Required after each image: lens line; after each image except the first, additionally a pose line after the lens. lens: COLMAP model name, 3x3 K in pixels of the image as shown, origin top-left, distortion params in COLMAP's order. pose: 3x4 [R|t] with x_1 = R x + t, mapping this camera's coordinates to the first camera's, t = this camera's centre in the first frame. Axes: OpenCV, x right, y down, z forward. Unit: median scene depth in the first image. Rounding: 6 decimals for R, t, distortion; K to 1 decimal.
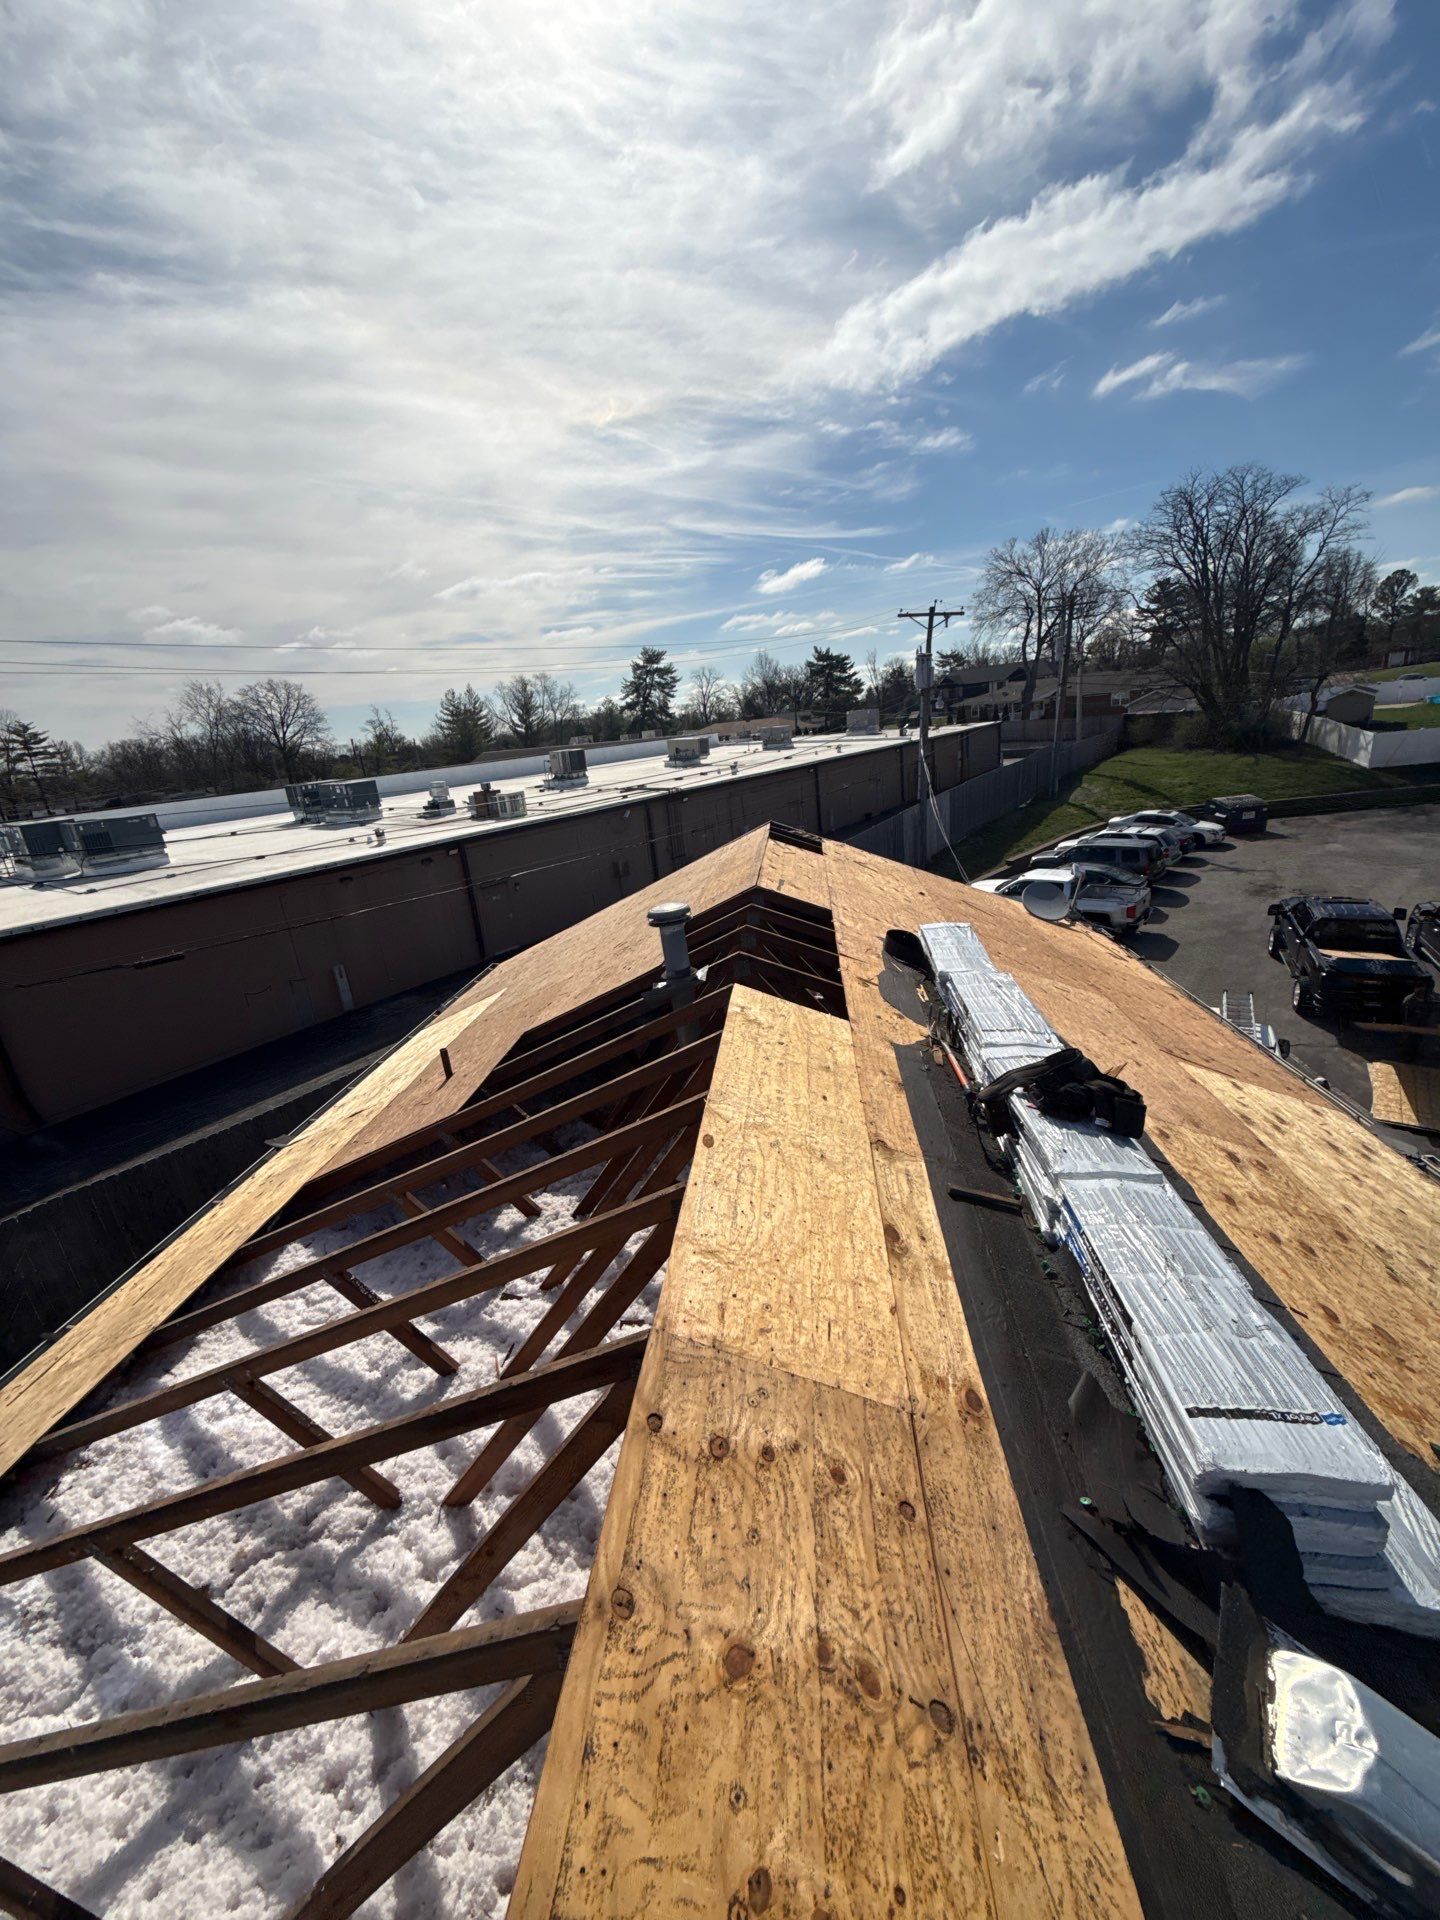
lens RADIAL K [[765.2, 0, 718.1], [0, 765.2, 959.3], [0, 0, 1]] dist [0.003563, -0.000380]
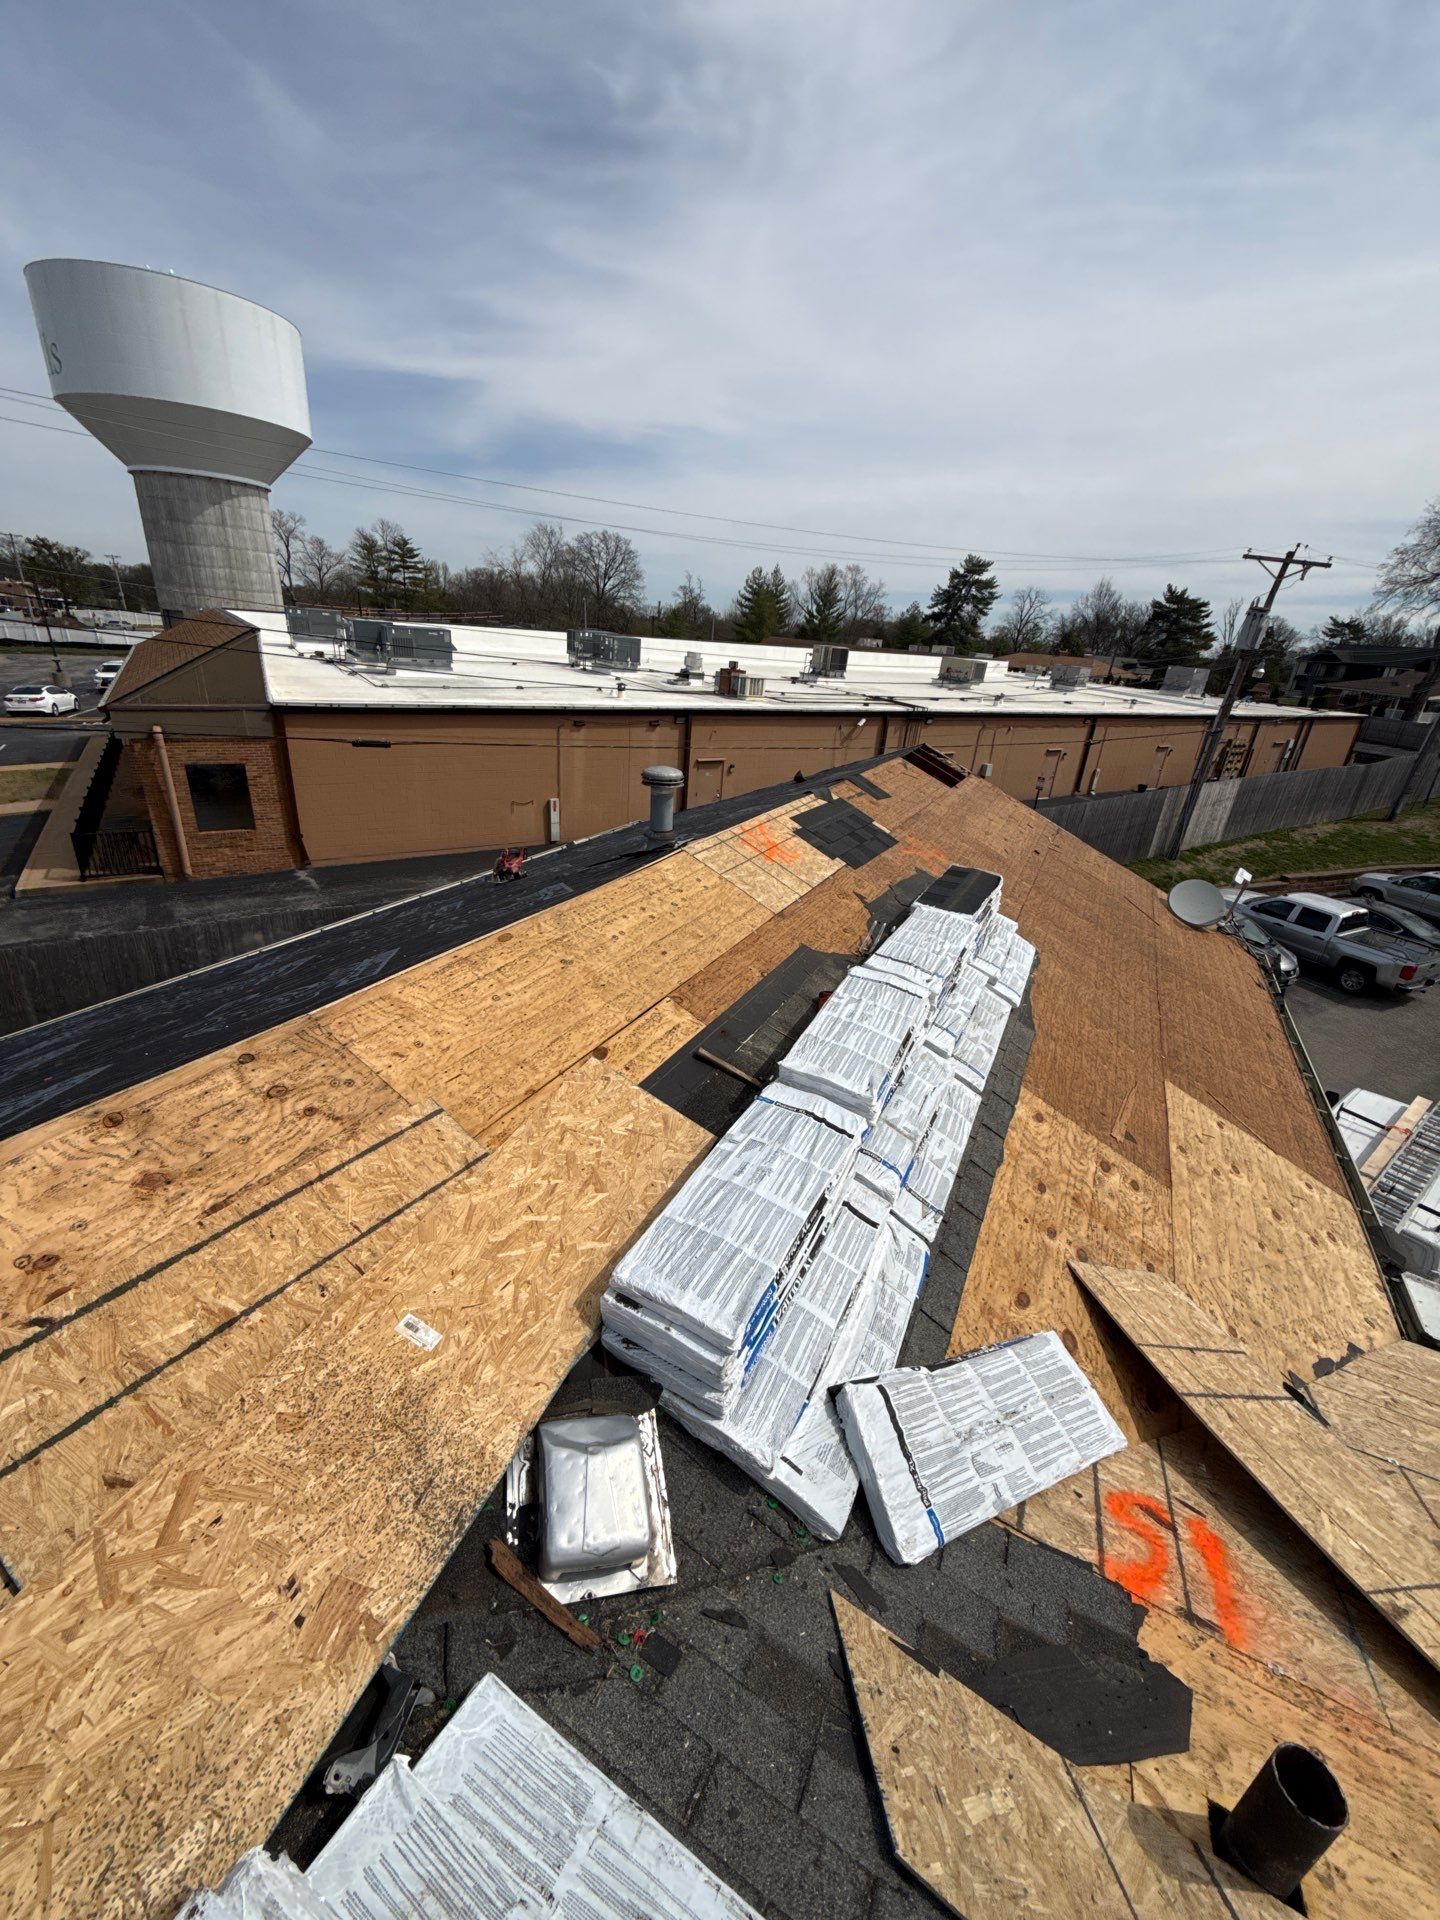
lens RADIAL K [[762.7, 0, 718.7], [0, 762.7, 962.8], [0, 0, 1]] dist [-0.000139, 0.000033]
pose [[0.918412, 0.297342, -0.260972, 0.040595], [-0.264596, 0.952053, 0.153568, 0.000285], [0.294122, -0.071987, 0.953053, 0.000263]]
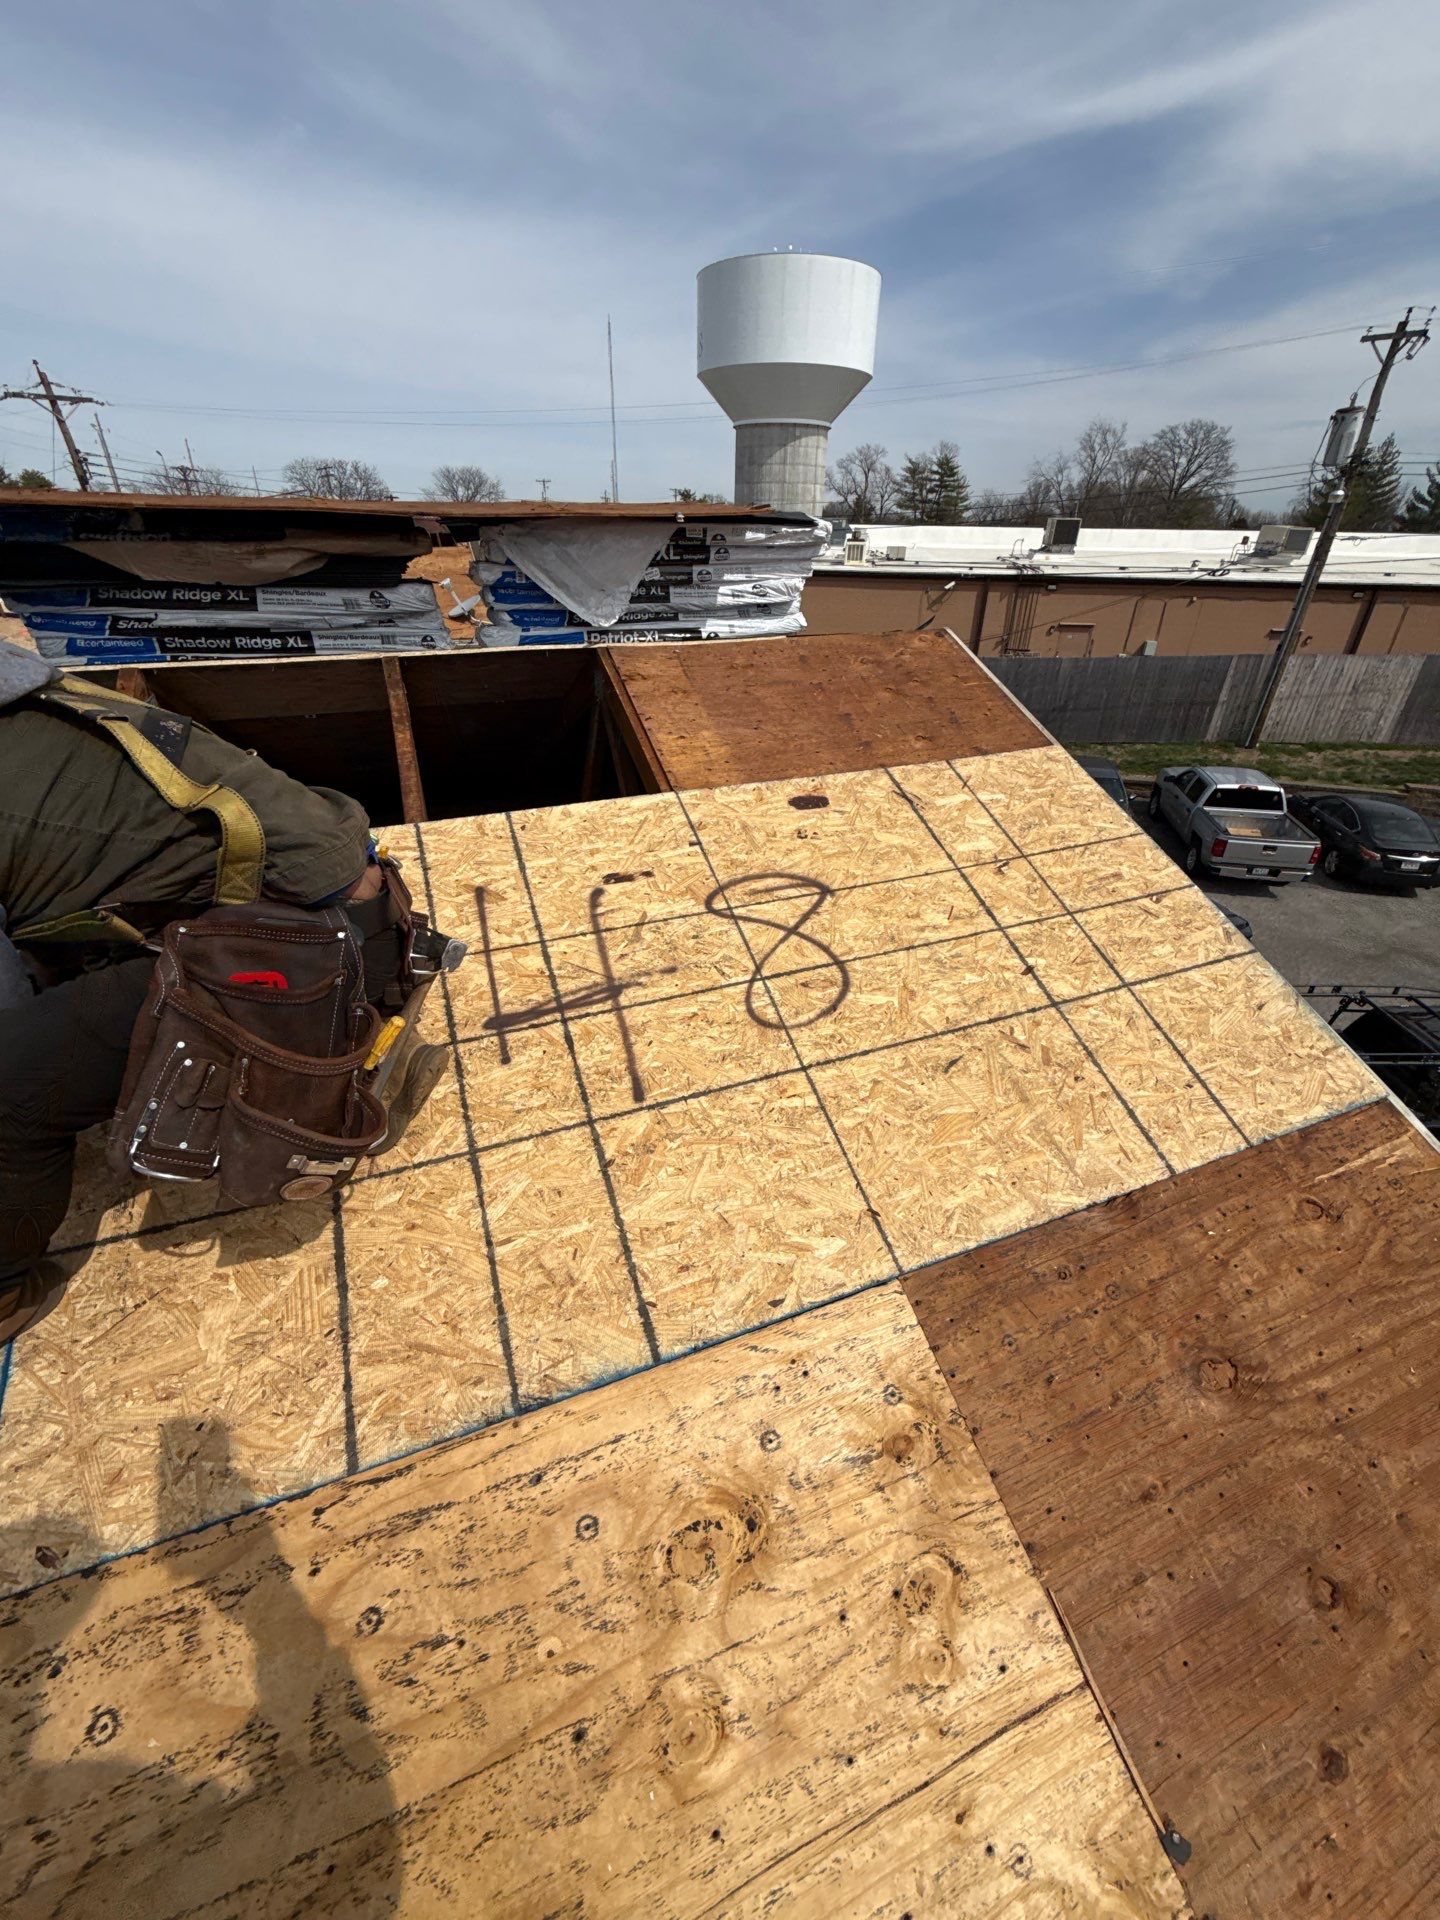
lens RADIAL K [[762.7, 0, 718.7], [0, 762.7, 962.8], [0, 0, 1]] dist [-0.000139, 0.000033]
pose [[0.460490, 0.531645, -0.710847, 0.509342], [-0.321188, 0.846338, 0.424912, -0.069843], [0.827519, 0.032648, 0.560488, 0.141253]]
